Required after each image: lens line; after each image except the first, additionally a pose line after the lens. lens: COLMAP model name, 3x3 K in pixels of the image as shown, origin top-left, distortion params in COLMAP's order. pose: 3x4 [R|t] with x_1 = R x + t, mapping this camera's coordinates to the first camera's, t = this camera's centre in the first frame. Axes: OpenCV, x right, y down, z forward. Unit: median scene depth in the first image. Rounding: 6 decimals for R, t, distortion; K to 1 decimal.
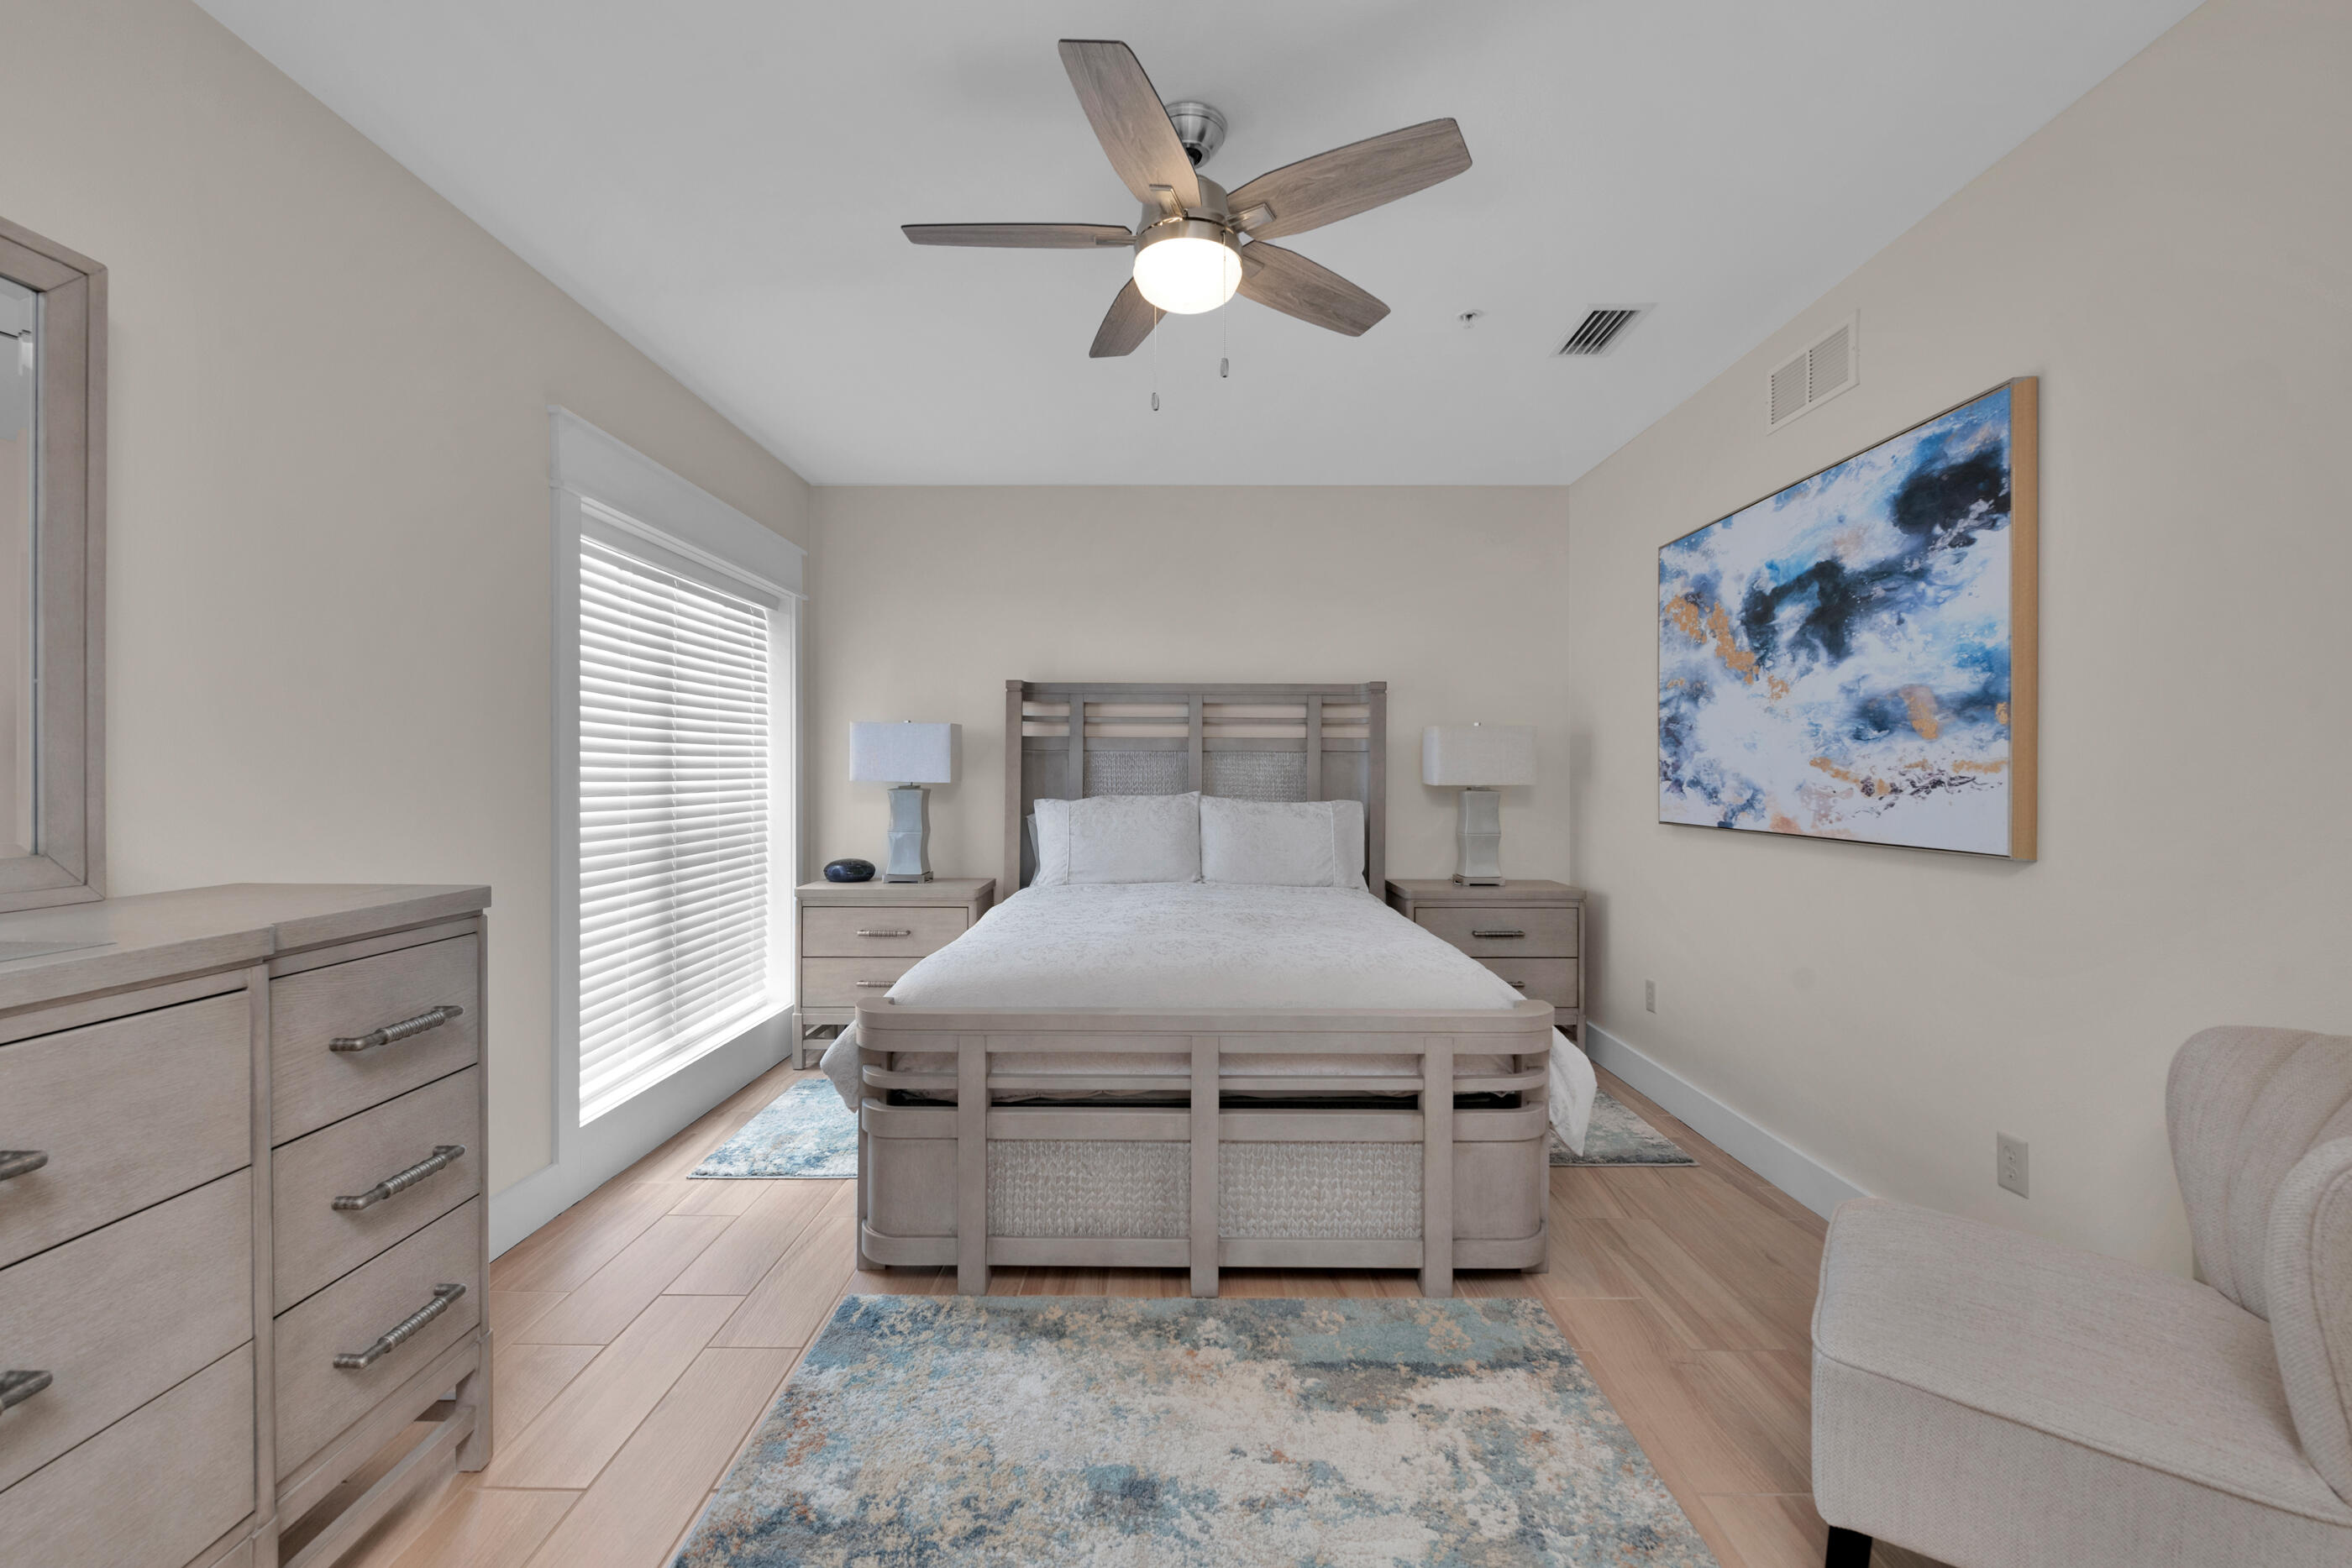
lens RADIAL K [[972.5, 0, 1173.1], [0, 972.5, 788.7], [0, 0, 1]] dist [0.002475, -0.004672]
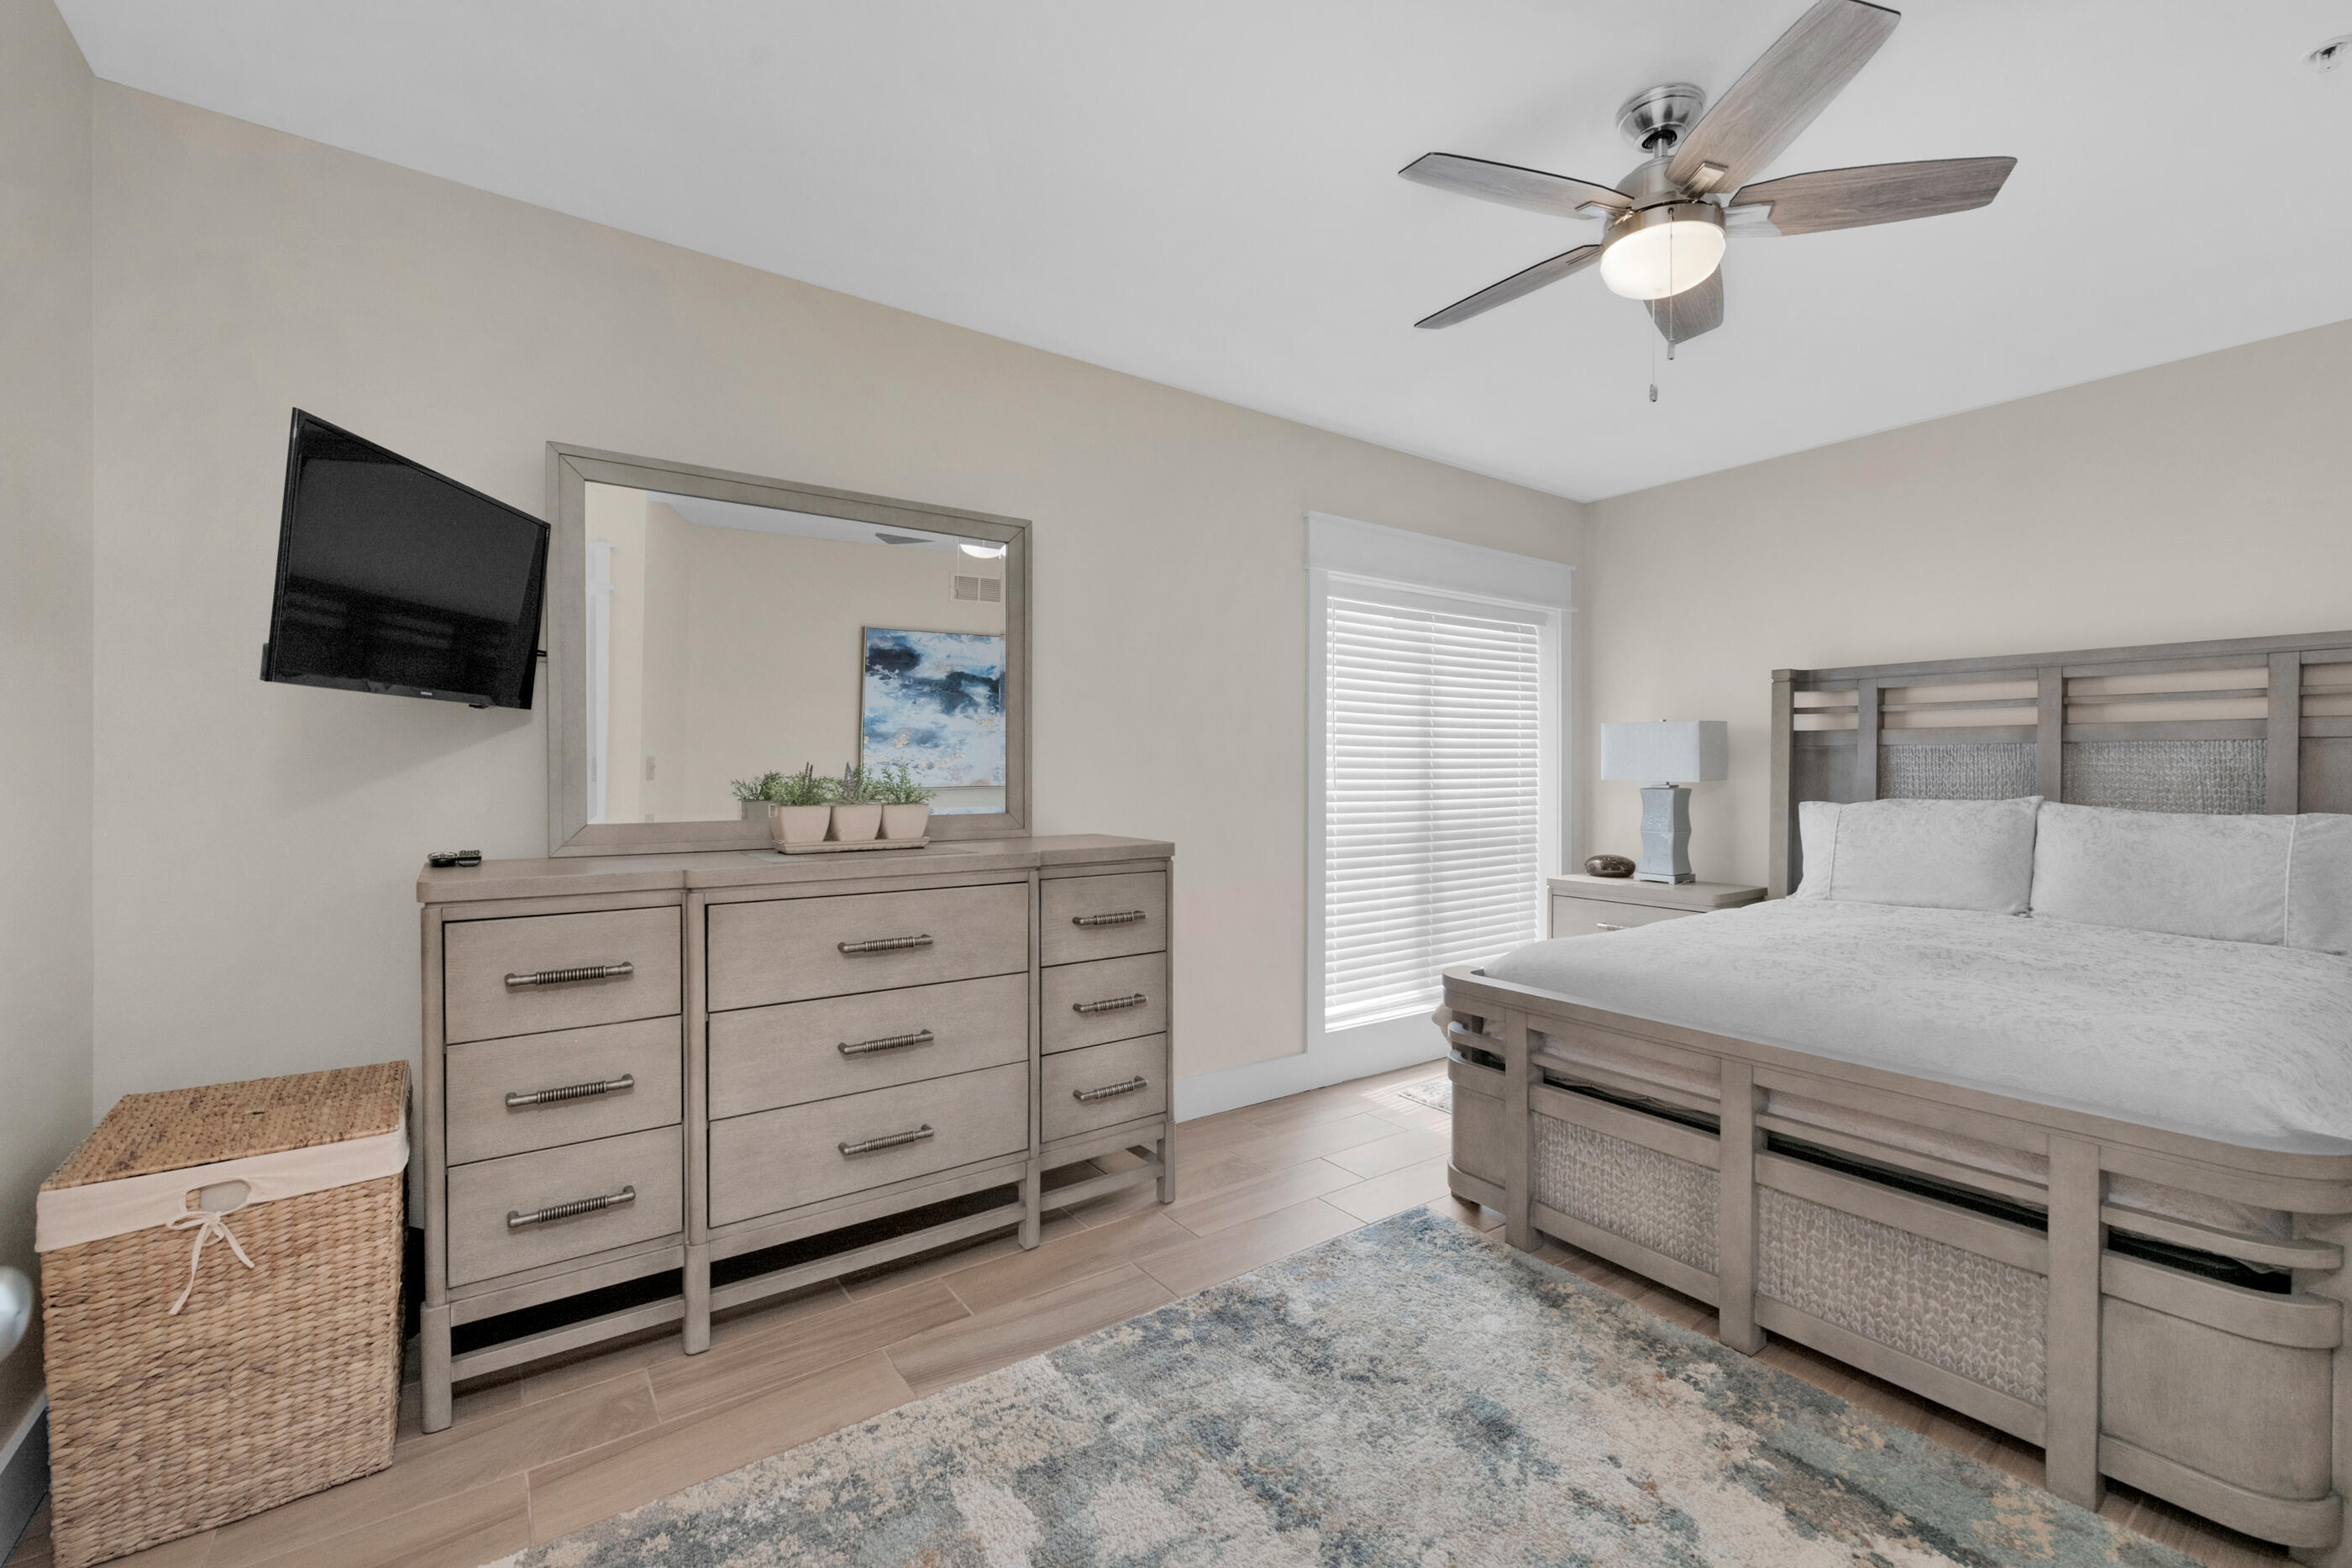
lens RADIAL K [[958.7, 0, 1185.7], [0, 958.7, 780.4], [0, 0, 1]] dist [0.001038, -0.003886]
pose [[0.595312, 0.005262, -0.803477, 0.451565], [-0.011297, 0.999935, -0.001821, -0.000924], [0.803415, 0.010160, 0.595333, 0.050701]]
